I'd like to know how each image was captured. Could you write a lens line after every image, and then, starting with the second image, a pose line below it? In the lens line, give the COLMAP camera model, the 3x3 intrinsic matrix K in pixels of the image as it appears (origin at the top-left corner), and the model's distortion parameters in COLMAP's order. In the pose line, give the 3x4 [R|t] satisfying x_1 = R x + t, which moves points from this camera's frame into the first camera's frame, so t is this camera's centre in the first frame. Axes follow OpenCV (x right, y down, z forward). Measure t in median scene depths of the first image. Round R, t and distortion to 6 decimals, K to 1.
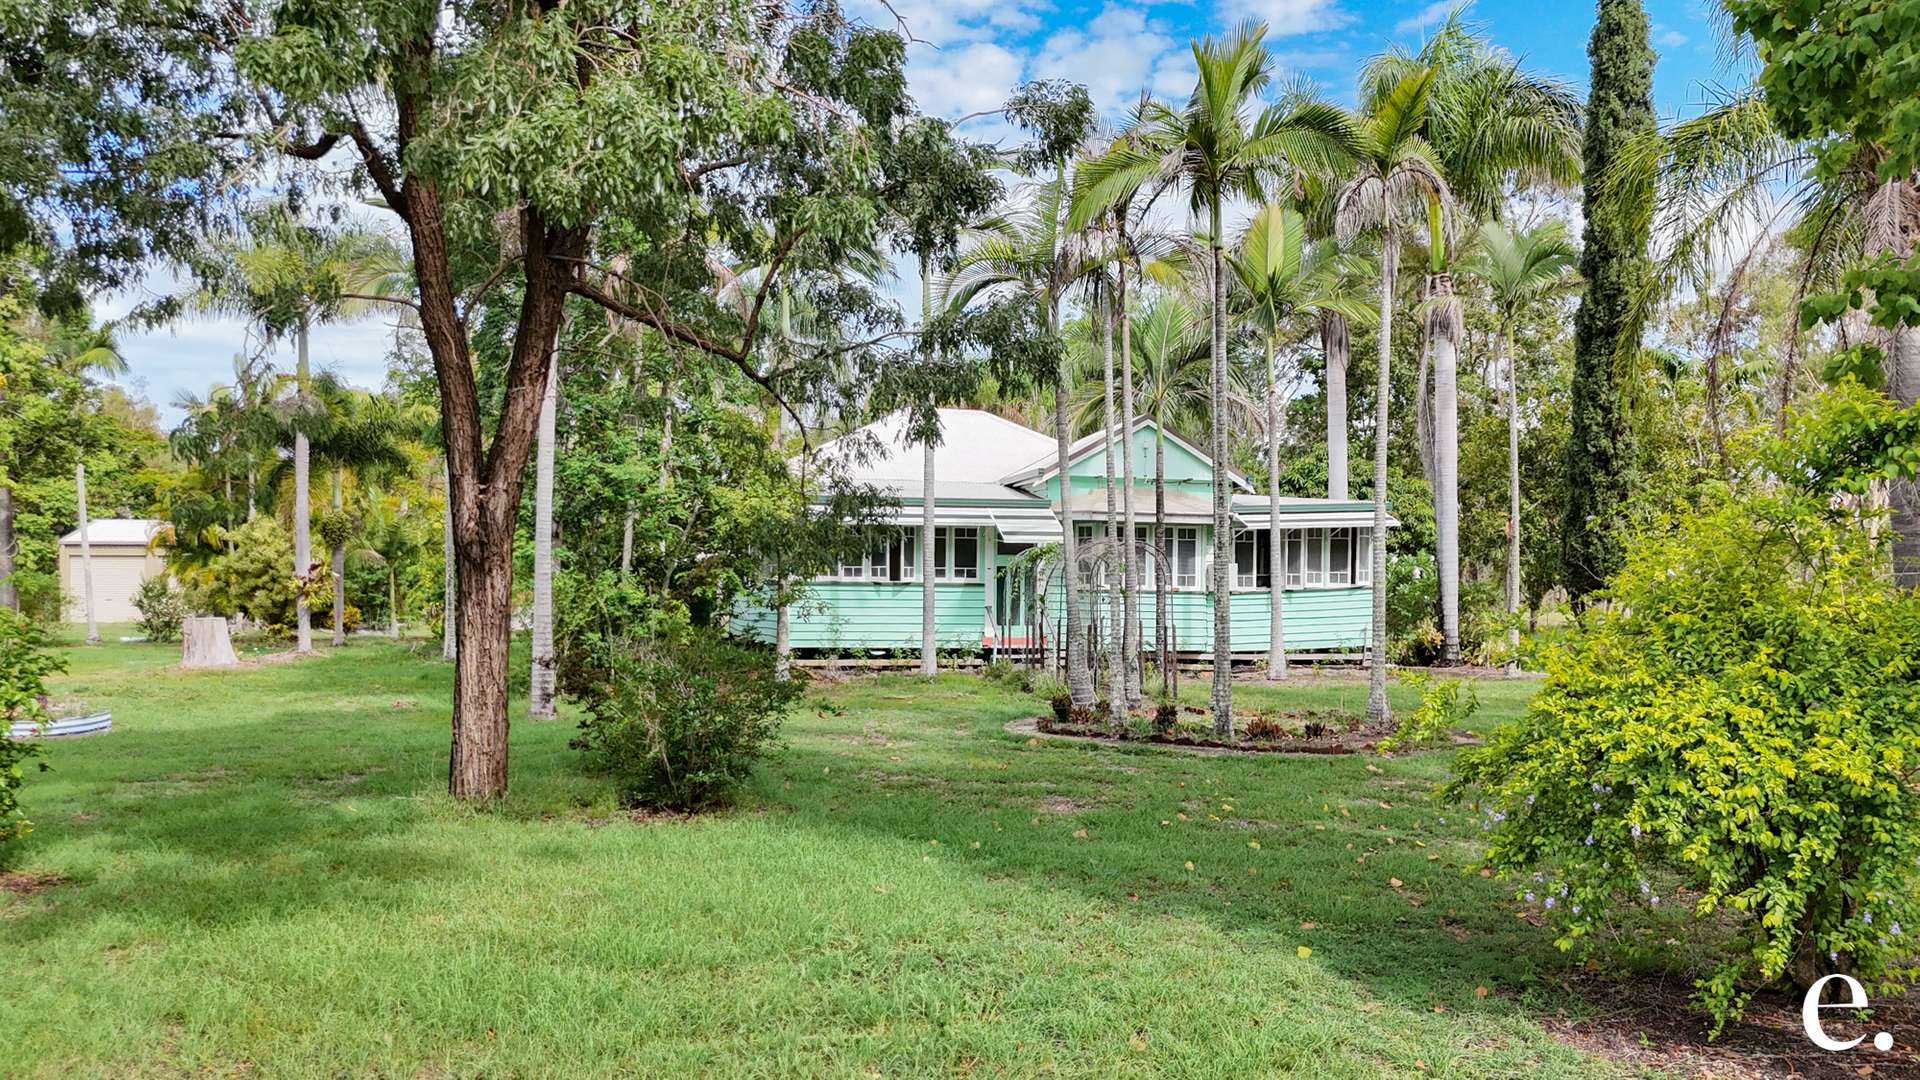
lens RADIAL K [[1475.8, 0, 966.0], [0, 1475.8, 544.6], [0, 0, 1]] dist [0.040128, -0.037243]
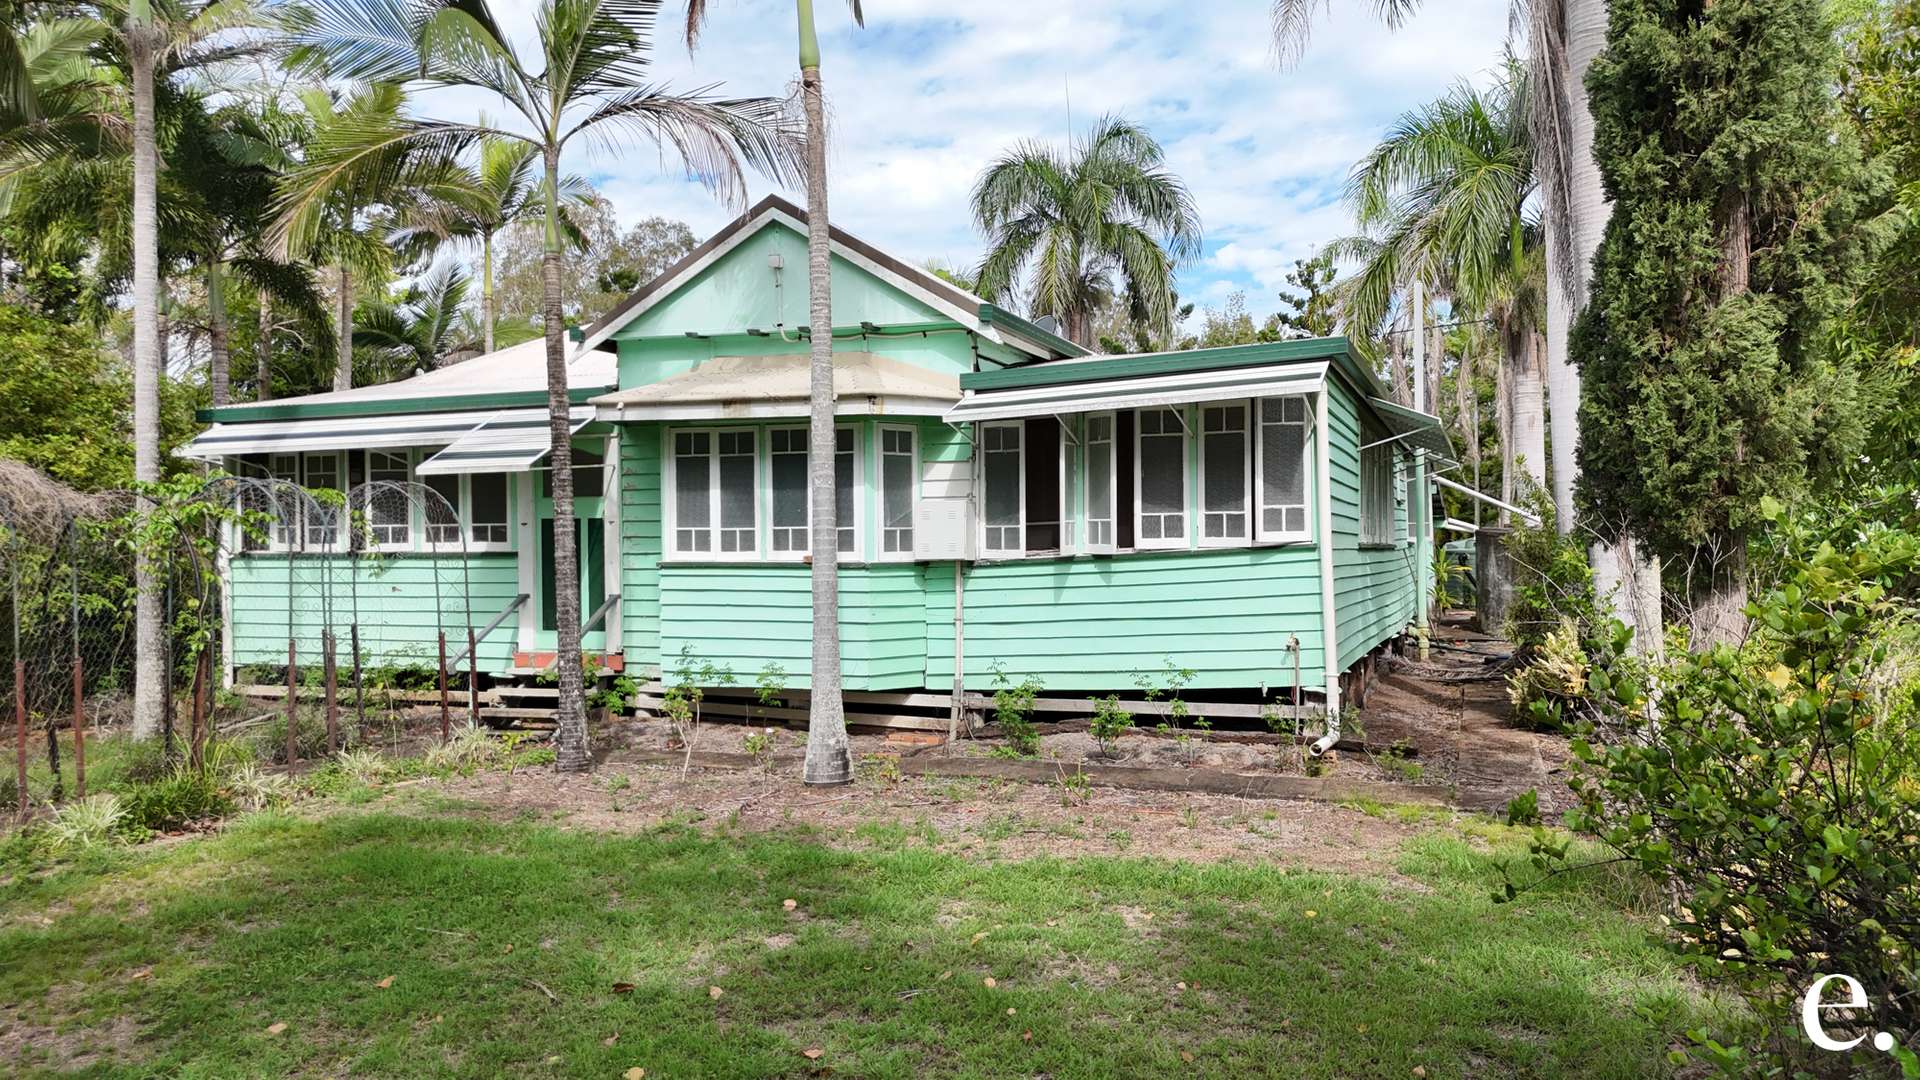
lens RADIAL K [[1475.8, 0, 963.3], [0, 1475.8, 549.1], [0, 0, 1]] dist [0.040128, -0.037243]
pose [[0.839647, -0.012378, -0.542992, 0.423210], [0.035650, 0.998840, 0.032357, 0.013315], [0.541962, -0.046526, 0.839114, 0.614625]]
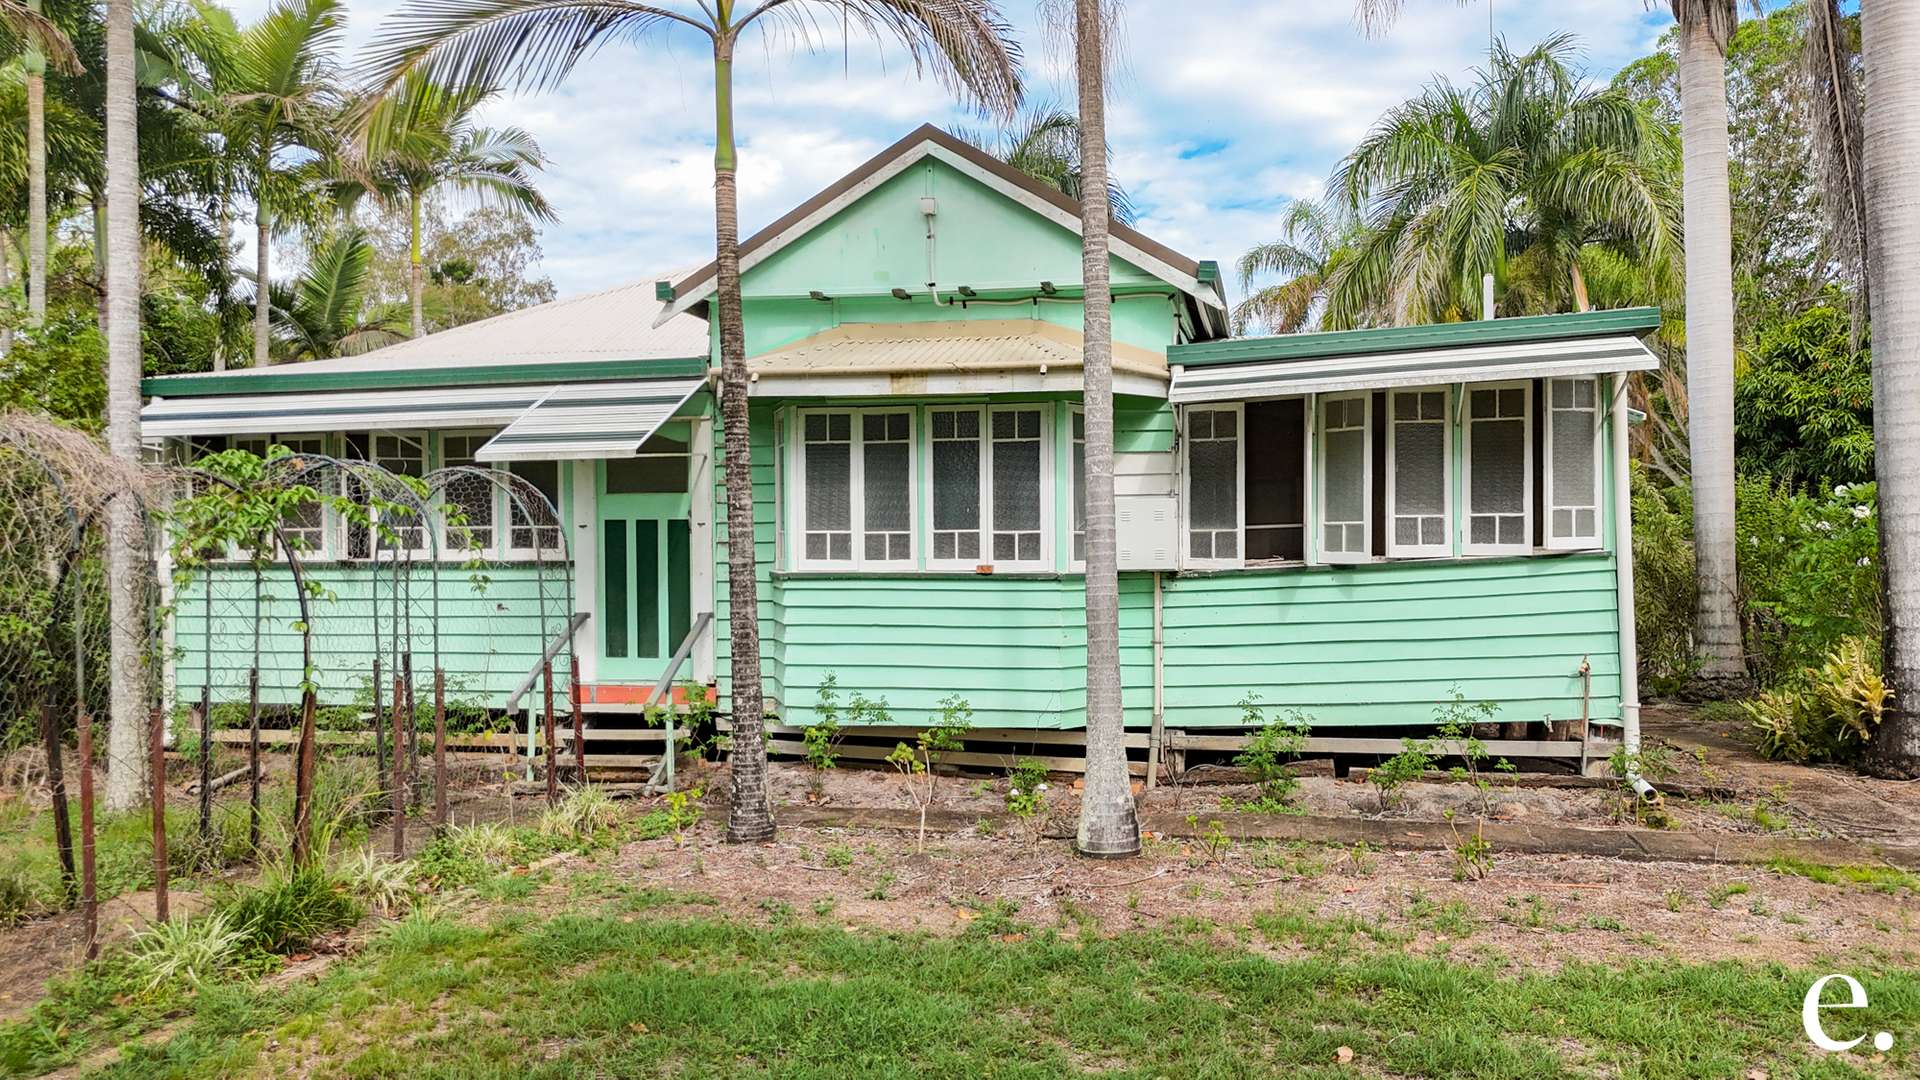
lens RADIAL K [[1475.8, 0, 970.1], [0, 1475.8, 572.8], [0, 0, 1]] dist [0.040128, -0.037243]
pose [[0.908736, -0.008678, -0.417281, 0.289236], [0.028817, 0.998703, 0.041986, 0.014583], [0.416375, -0.050179, 0.907807, 0.630699]]
